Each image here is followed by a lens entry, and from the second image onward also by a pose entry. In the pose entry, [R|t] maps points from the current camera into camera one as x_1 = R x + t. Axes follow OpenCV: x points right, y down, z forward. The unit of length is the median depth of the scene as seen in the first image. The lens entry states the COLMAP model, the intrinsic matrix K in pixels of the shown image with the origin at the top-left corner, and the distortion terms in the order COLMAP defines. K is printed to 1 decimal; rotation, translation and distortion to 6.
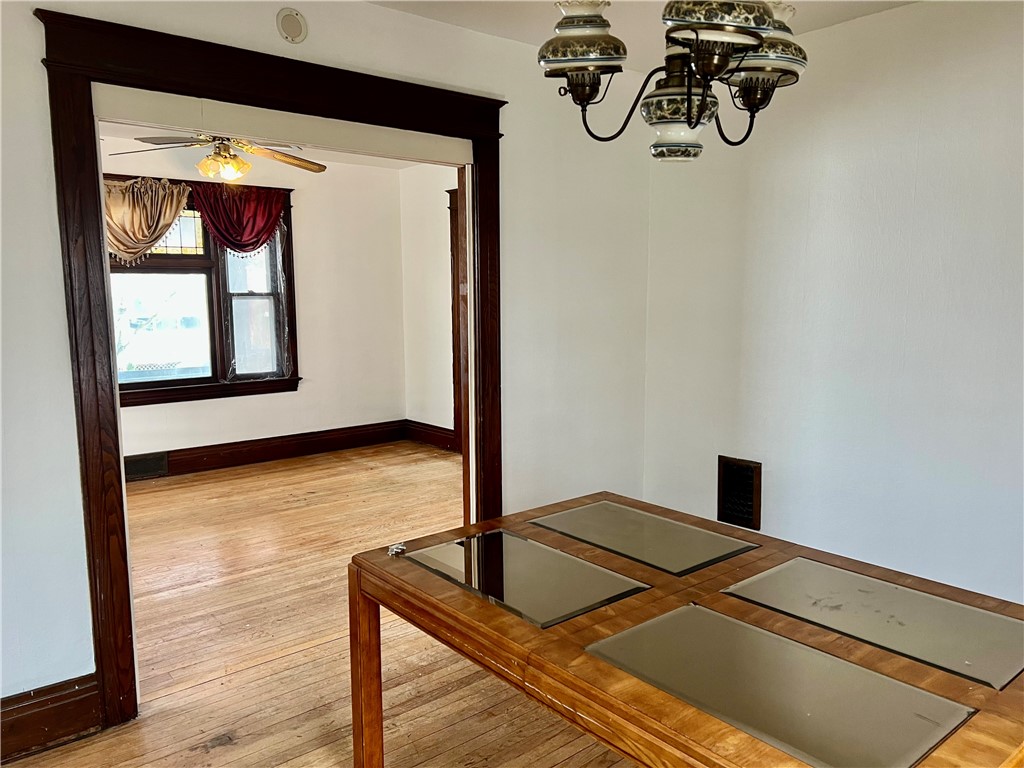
lens RADIAL K [[763.9, 0, 513.6], [0, 763.9, 388.4], [0, 0, 1]] dist [0.011922, 0.001230]
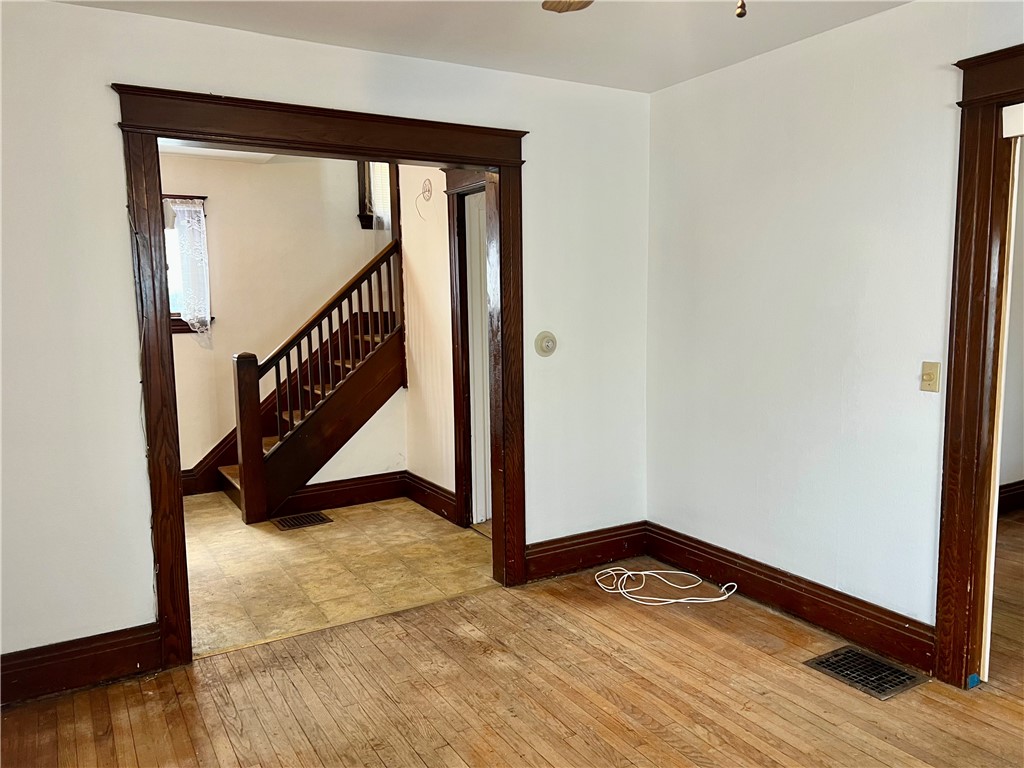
lens RADIAL K [[770.9, 0, 512.2], [0, 770.9, 390.9], [0, 0, 1]] dist [0.081357, -0.080823]
pose [[0.170020, -0.113455, 0.978888, -0.547729], [0.143206, 0.985650, 0.089366, -0.105630], [-0.974980, 0.124989, 0.183828, 0.783440]]
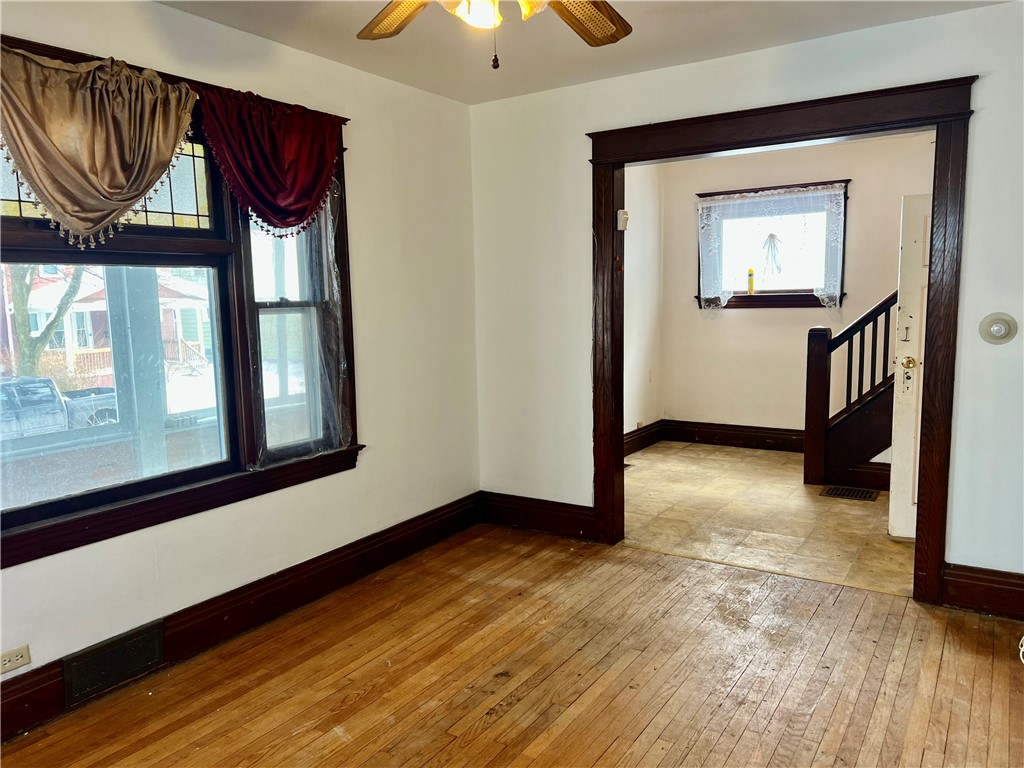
lens RADIAL K [[772.8, 0, 514.0], [0, 772.8, 388.1], [0, 0, 1]] dist [0.063490, -0.052807]
pose [[0.955265, -0.048183, 0.291800, -0.374330], [0.050133, 0.998742, 0.000796, -0.058080], [-0.291471, 0.013868, 0.956479, 0.440969]]
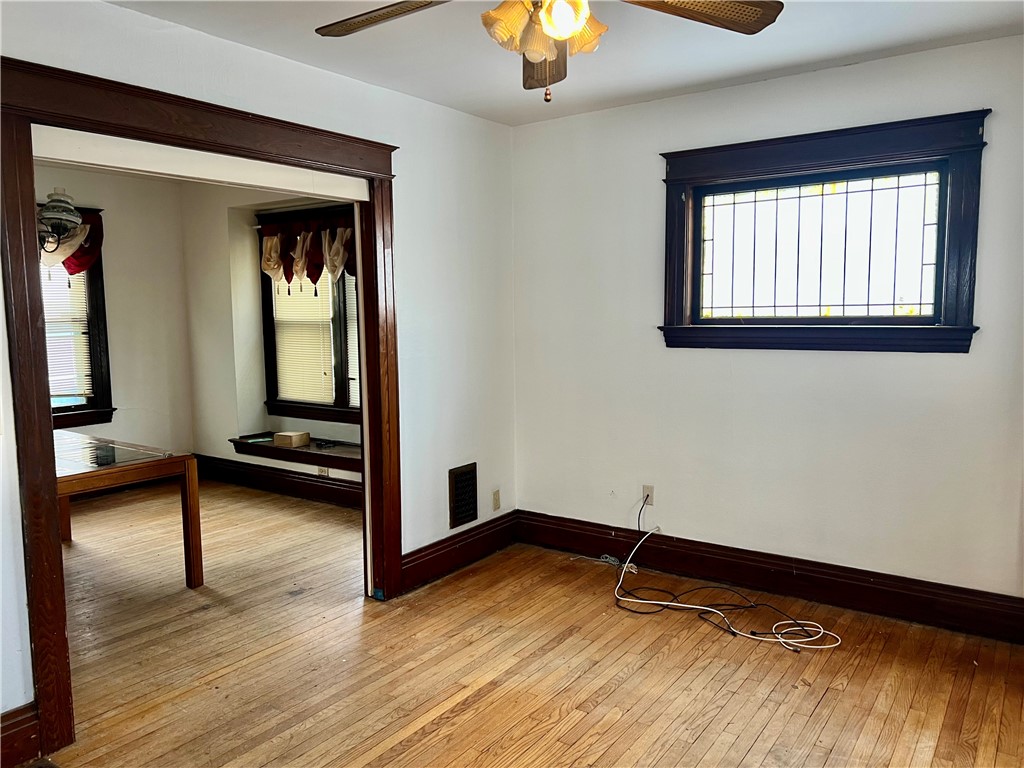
lens RADIAL K [[772.8, 0, 514.0], [0, 772.8, 388.1], [0, 0, 1]] dist [0.063490, -0.052807]
pose [[-0.968163, 0.047647, -0.245743, -0.183920], [-0.010961, 0.972707, 0.231779, -0.146867], [0.250080, 0.227094, -0.941217, 1.070780]]
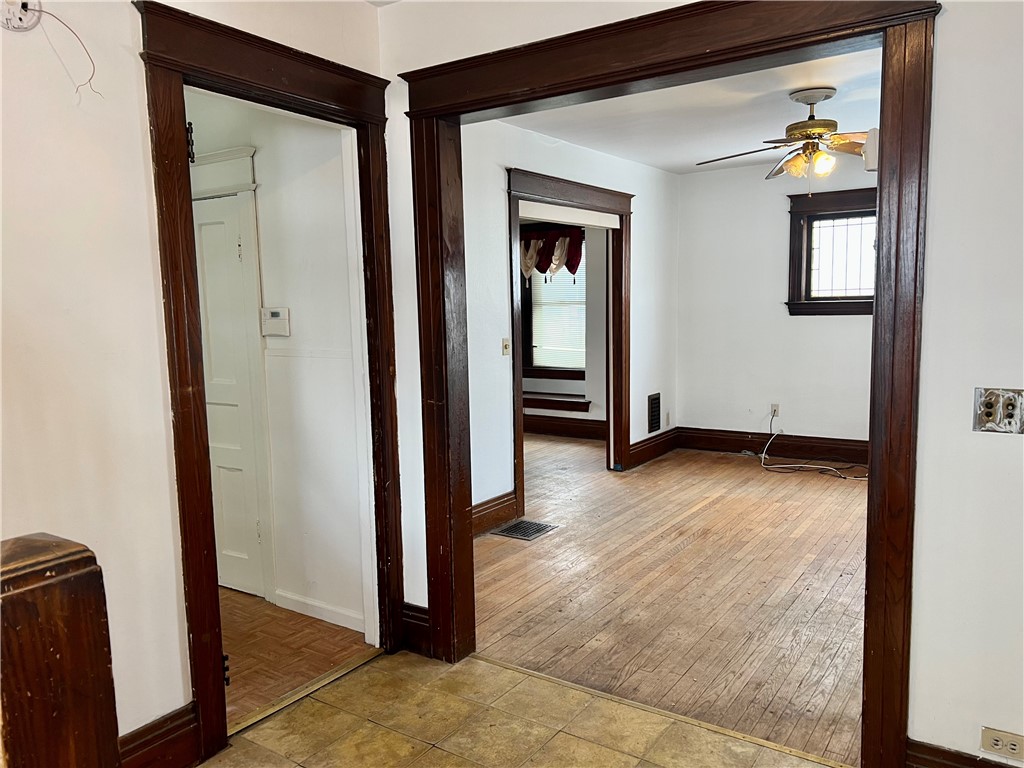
lens RADIAL K [[770.9, 0, 512.2], [0, 770.9, 390.9], [0, 0, 1]] dist [0.081357, -0.080823]
pose [[-0.962752, 0.061223, -0.263365, 0.198013], [-0.004440, 0.970317, 0.241796, -0.187015], [0.270351, 0.233959, -0.933902, 1.406932]]
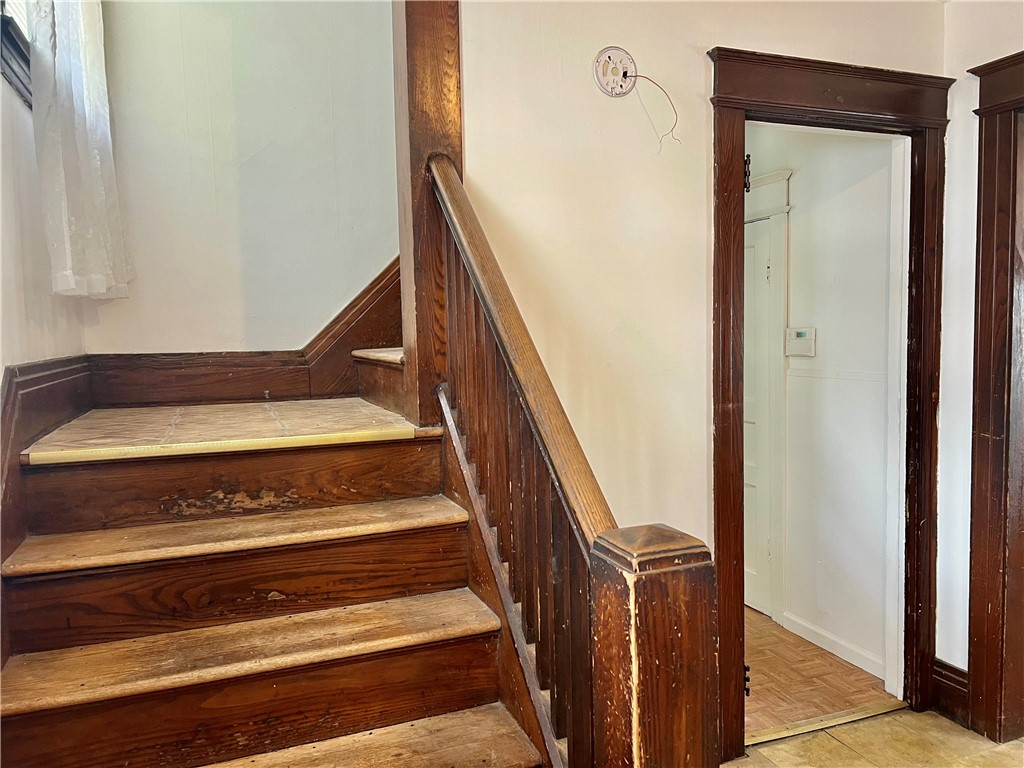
lens RADIAL K [[772.8, 0, 514.0], [0, 772.8, 388.1], [0, 0, 1]] dist [0.063490, -0.052807]
pose [[-0.948375, 0.005999, 0.317094, 0.228975], [0.071383, 0.978204, 0.194989, -0.190264], [-0.309013, 0.207557, -0.928133, 1.414405]]
